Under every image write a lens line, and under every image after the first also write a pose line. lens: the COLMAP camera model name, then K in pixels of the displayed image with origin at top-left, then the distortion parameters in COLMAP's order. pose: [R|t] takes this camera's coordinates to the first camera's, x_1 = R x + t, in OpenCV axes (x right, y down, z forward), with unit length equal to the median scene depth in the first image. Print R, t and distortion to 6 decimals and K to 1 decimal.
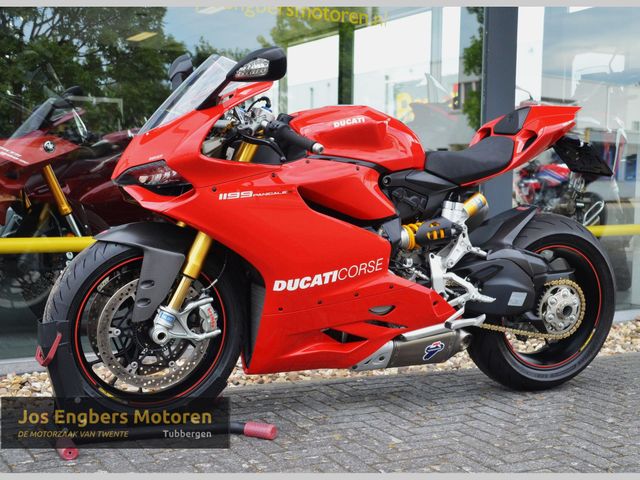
lens RADIAL K [[982.4, 0, 336.5], [0, 982.4, 242.6], [0, 0, 1]] dist [0.106199, 0.017170]
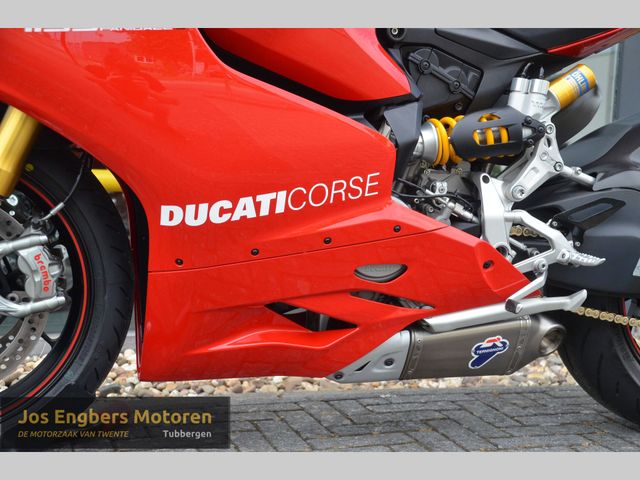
lens RADIAL K [[953.0, 0, 329.9], [0, 953.0, 249.2], [0, 0, 1]] dist [0.199146, 0.044312]
pose [[0.986332, 0.023379, -0.163104, 0.103640], [-0.022551, 0.999722, 0.006932, 0.052958], [0.163221, -0.003159, 0.986585, 0.479034]]
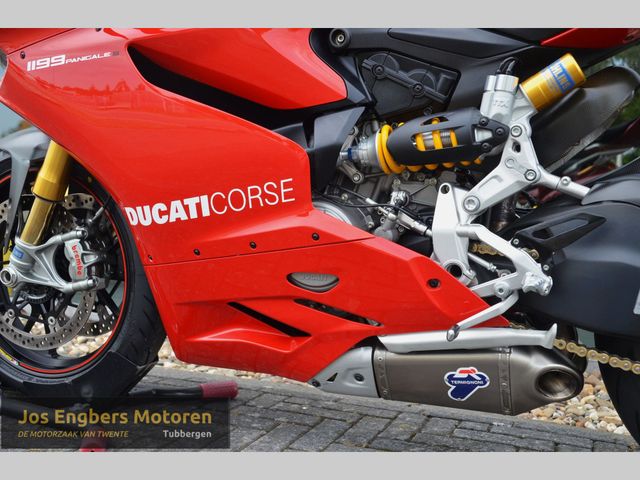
lens RADIAL K [[741.2, 0, 339.6], [0, 741.2, 246.3], [0, 0, 1]] dist [-0.007153, 0.334336]
pose [[0.667787, 0.054254, -0.742373, 0.351538], [-0.084414, 0.996426, -0.003112, 0.049810], [0.739550, 0.064745, 0.669980, 0.741488]]
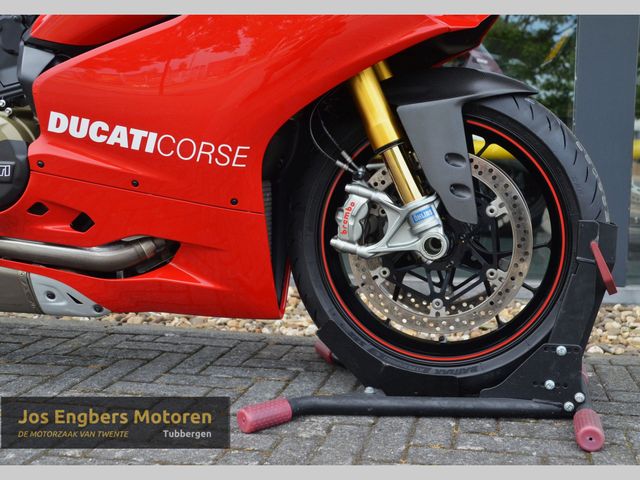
lens RADIAL K [[733.9, 0, 352.4], [0, 733.9, 246.0], [0, 0, 1]] dist [-0.055875, 0.322867]
pose [[0.763778, 0.068406, -0.641844, 0.535889], [-0.034344, 0.997267, 0.065418, 0.049060], [0.644565, -0.027921, 0.764040, 0.837075]]
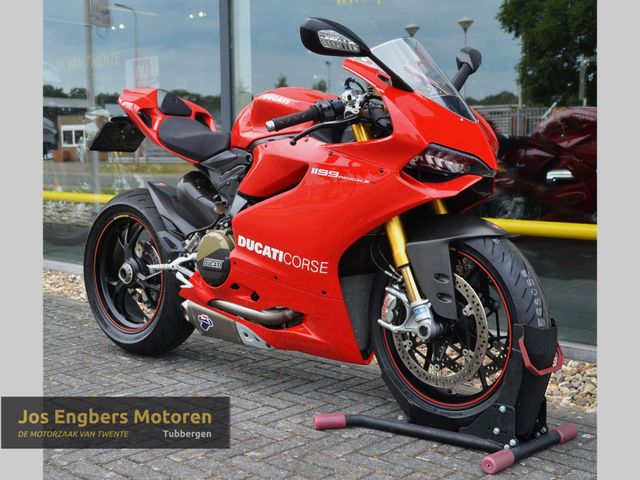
lens RADIAL K [[885.3, 0, 320.0], [0, 885.3, 240.0], [0, 0, 1]] dist [0.002510, 0.080270]
pose [[0.313125, 0.082583, -0.946115, 1.013203], [-0.054624, 0.996129, 0.068870, -0.054649], [0.948140, 0.030116, 0.316423, 0.838664]]
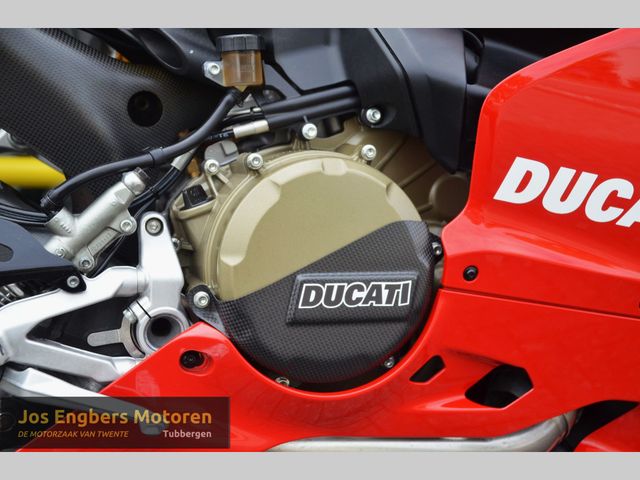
lens RADIAL K [[853.8, 0, 328.7], [0, 853.8, 240.8], [0, 0, 1]] dist [0.108146, 0.040086]
pose [[0.978442, 0.020426, -0.205512, 0.137300], [-0.011747, 0.998990, 0.043365, 0.018834], [0.206190, -0.040016, 0.977693, 0.824114]]
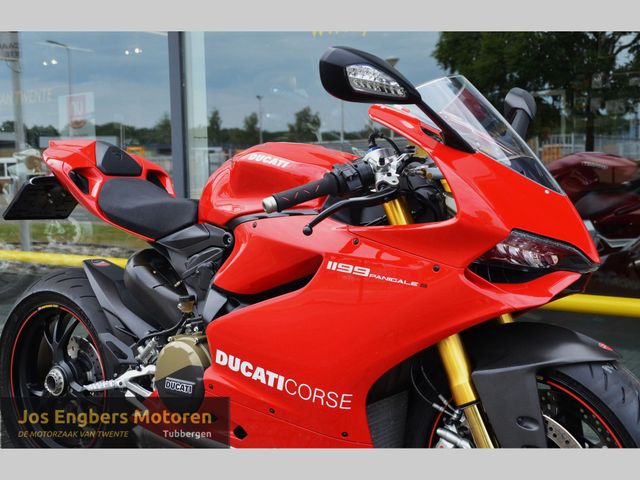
lens RADIAL K [[815.8, 0, 347.4], [0, 815.8, 220.6], [0, 0, 1]] dist [0.022073, 0.109575]
pose [[0.424676, 0.030696, -0.904825, 0.710467], [-0.037172, 0.999173, 0.016450, -0.099503], [0.904582, 0.026648, 0.425466, 0.875698]]
